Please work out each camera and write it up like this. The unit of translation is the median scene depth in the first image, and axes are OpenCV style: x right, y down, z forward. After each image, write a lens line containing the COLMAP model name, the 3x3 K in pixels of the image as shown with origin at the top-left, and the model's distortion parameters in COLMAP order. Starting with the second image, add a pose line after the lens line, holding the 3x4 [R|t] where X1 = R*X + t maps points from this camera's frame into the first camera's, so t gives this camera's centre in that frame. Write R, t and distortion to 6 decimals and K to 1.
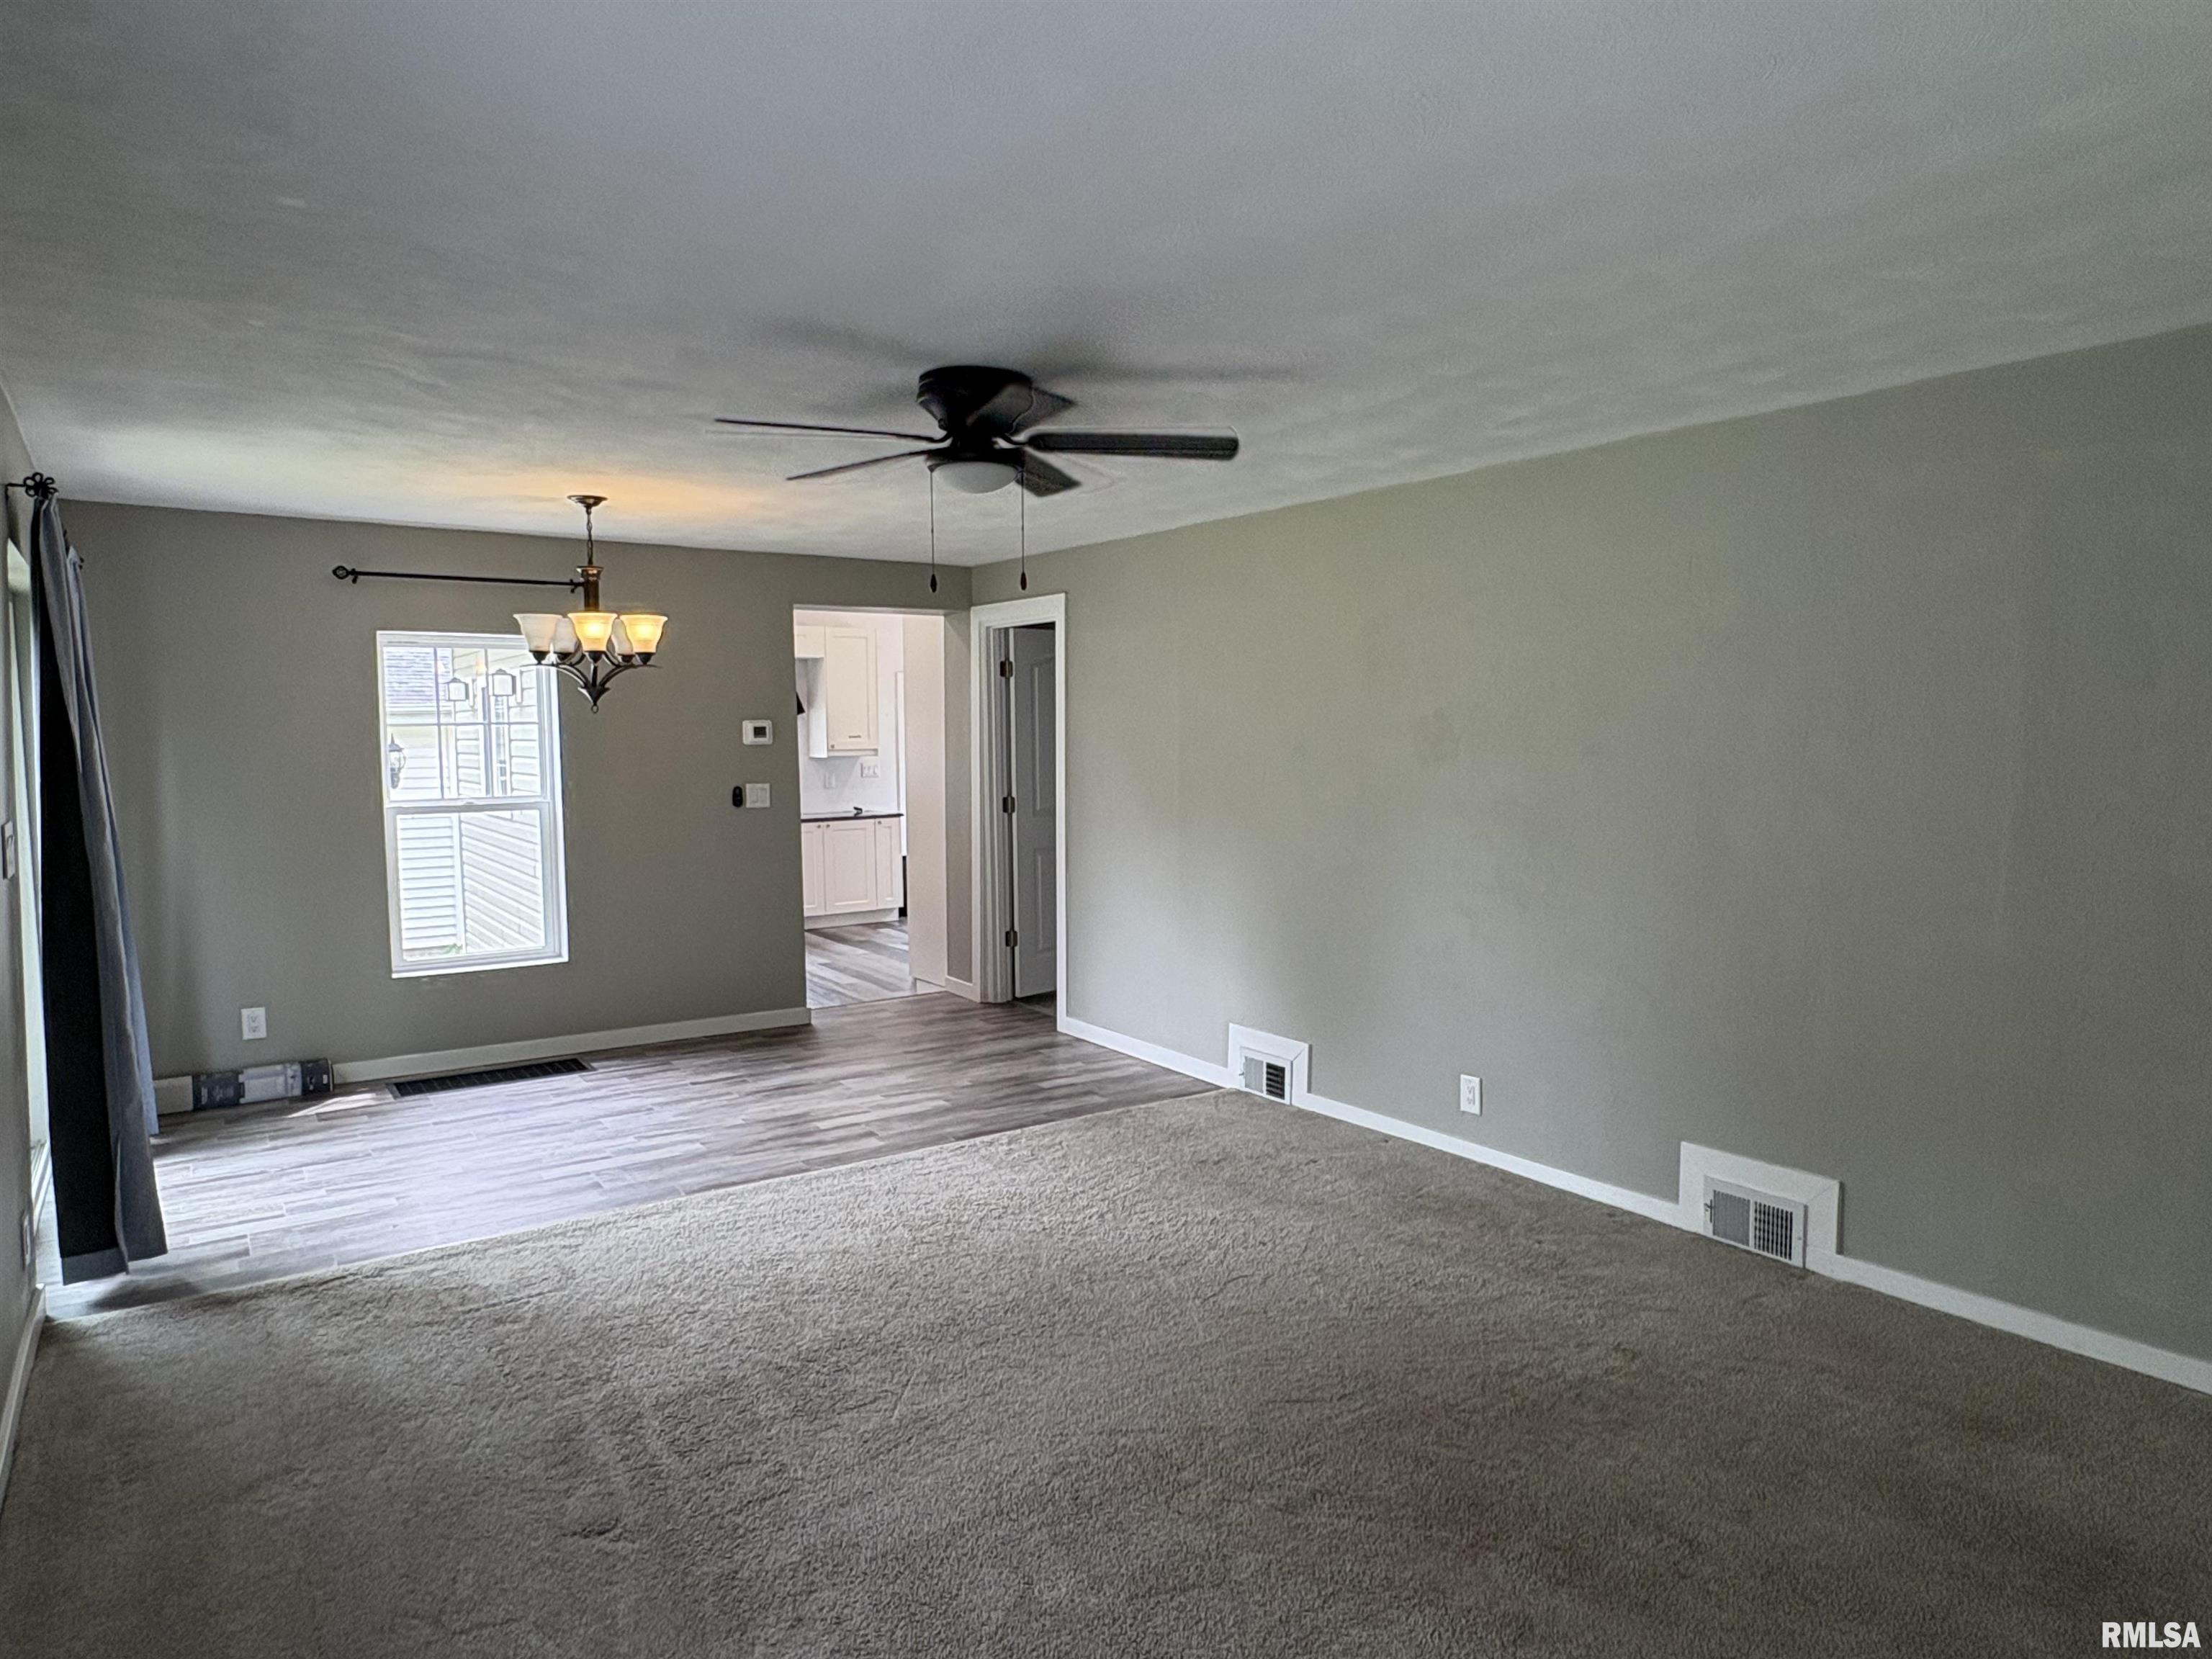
lens RADIAL K [[1353.3, 0, 1103.0], [0, 1353.3, 831.9], [0, 0, 1]] dist [-0.005462, 0.004305]
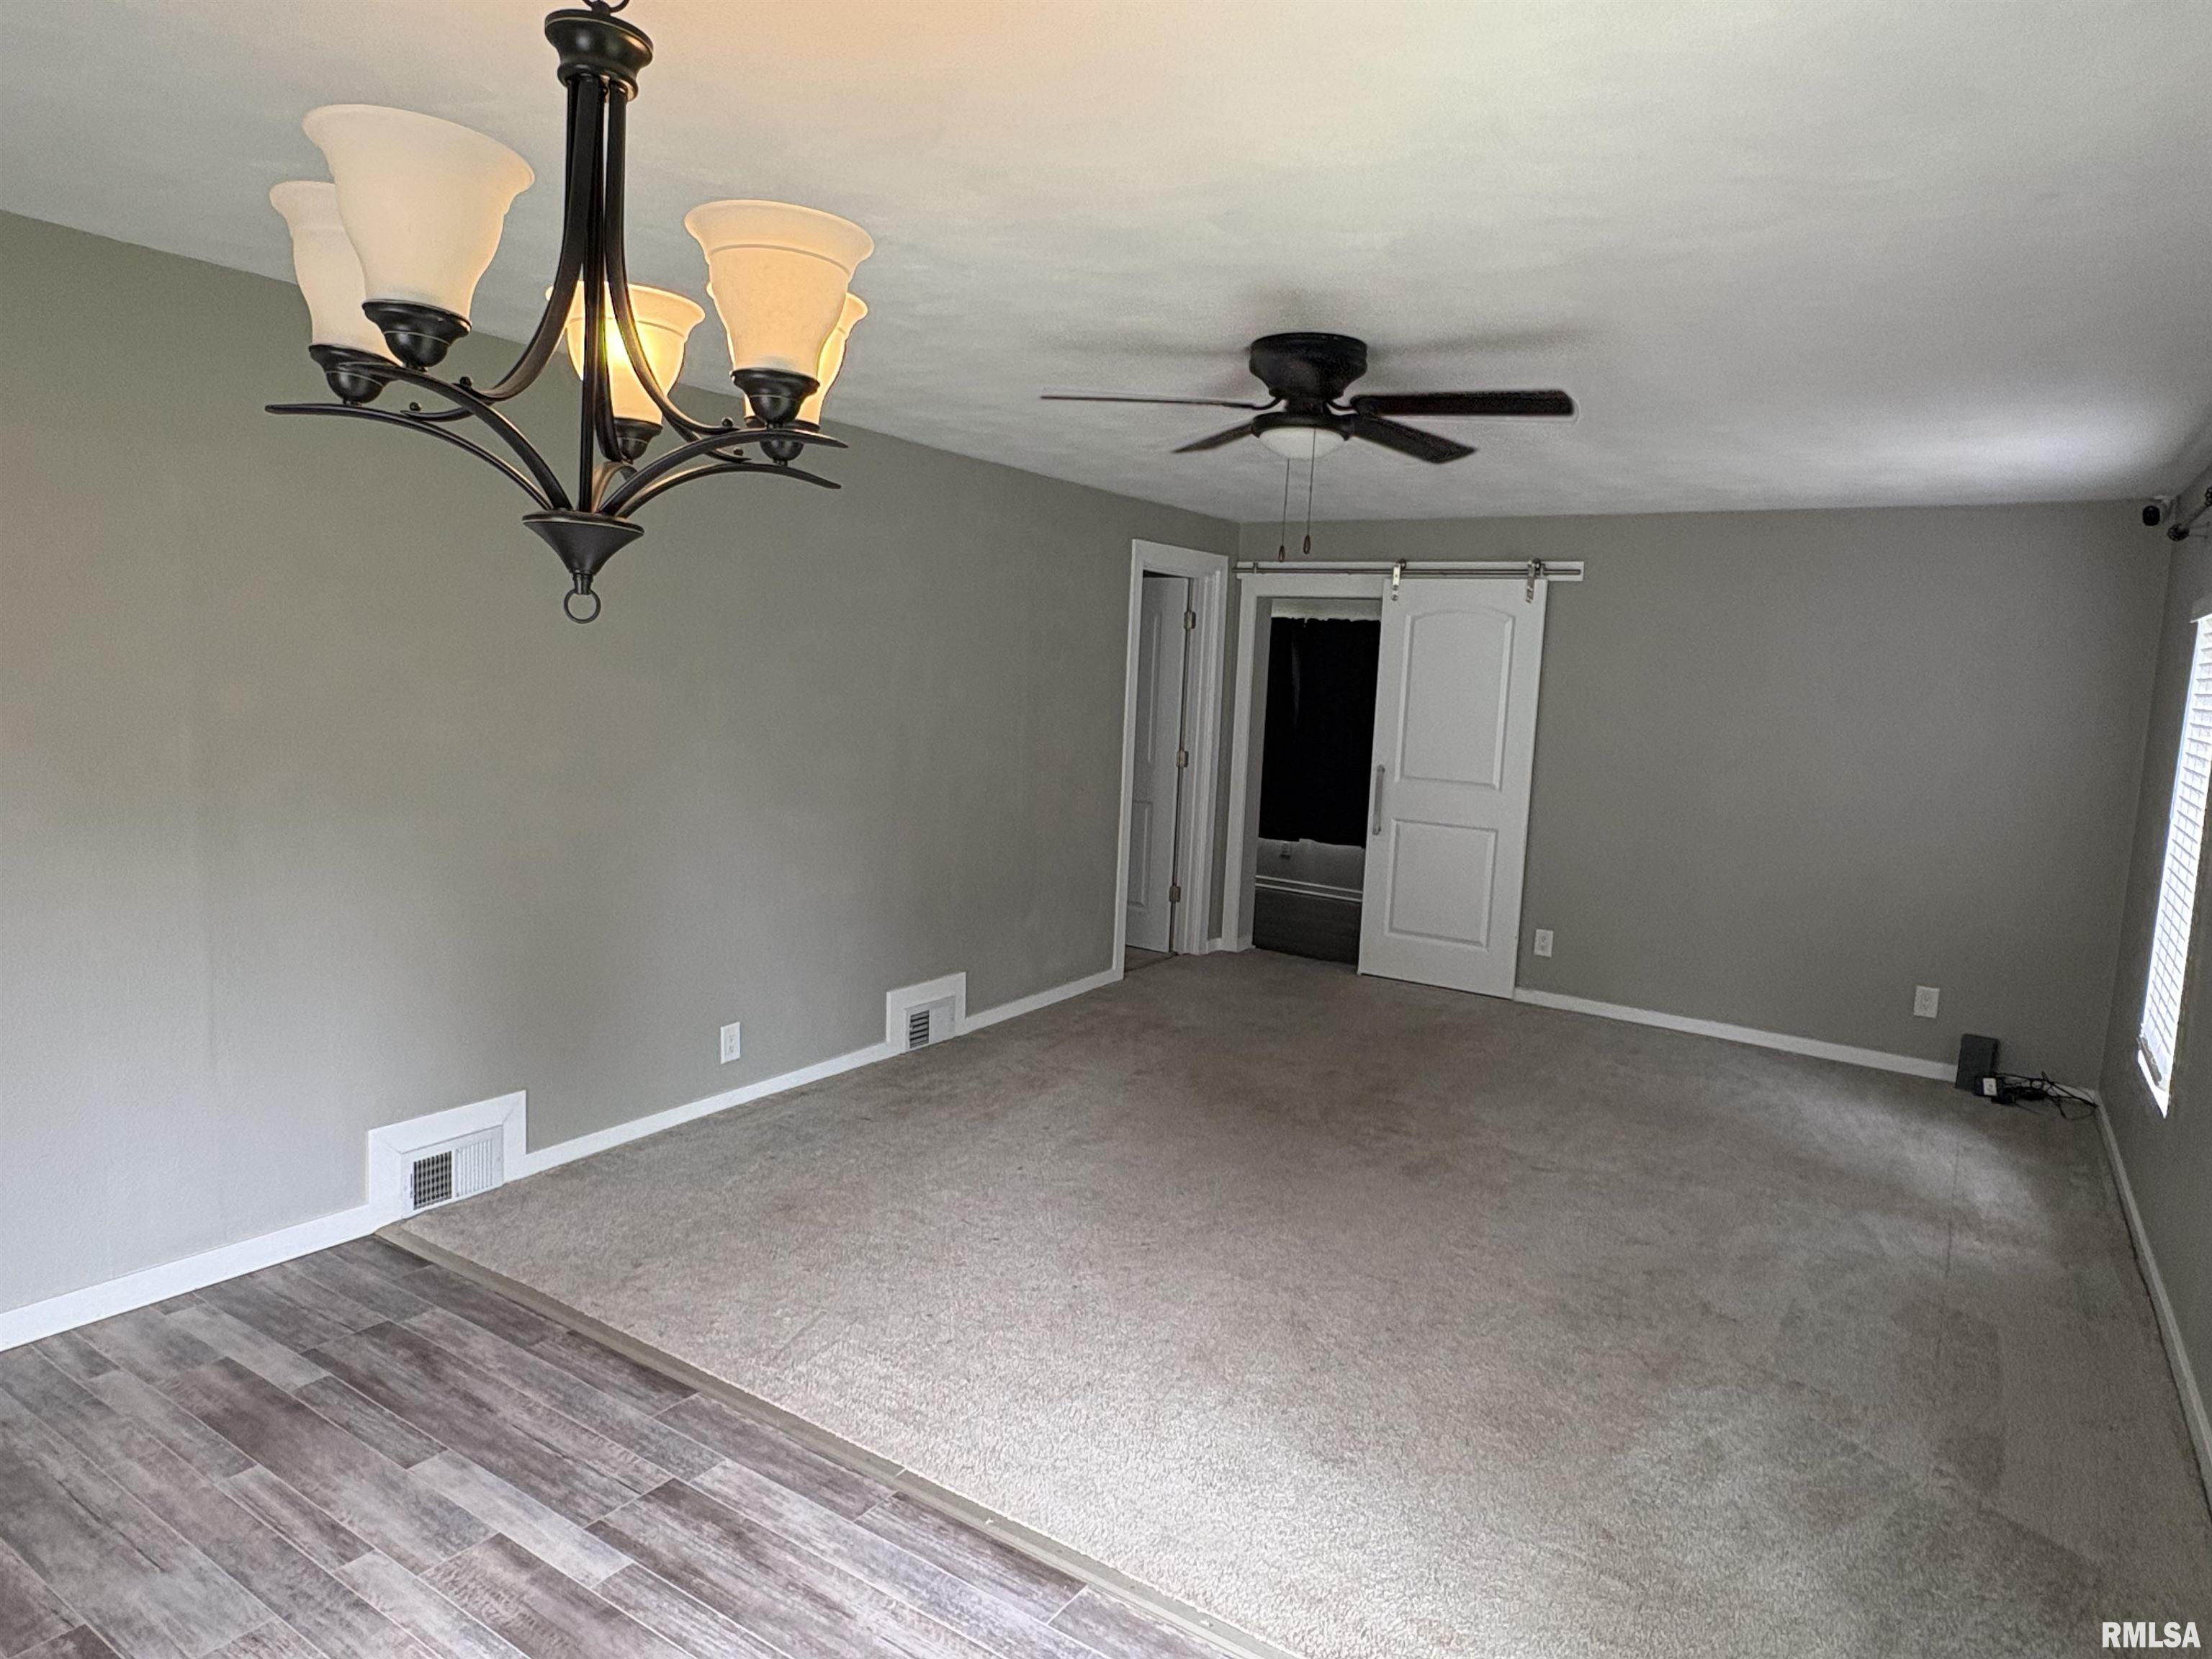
lens RADIAL K [[1353.3, 0, 1103.0], [0, 1353.3, 831.9], [0, 0, 1]] dist [-0.005462, 0.004305]
pose [[-0.376771, -0.124413, 0.917913, -0.651365], [0.023874, 0.989306, 0.143890, -0.084993], [-0.925999, 0.076128, -0.369772, 1.001358]]
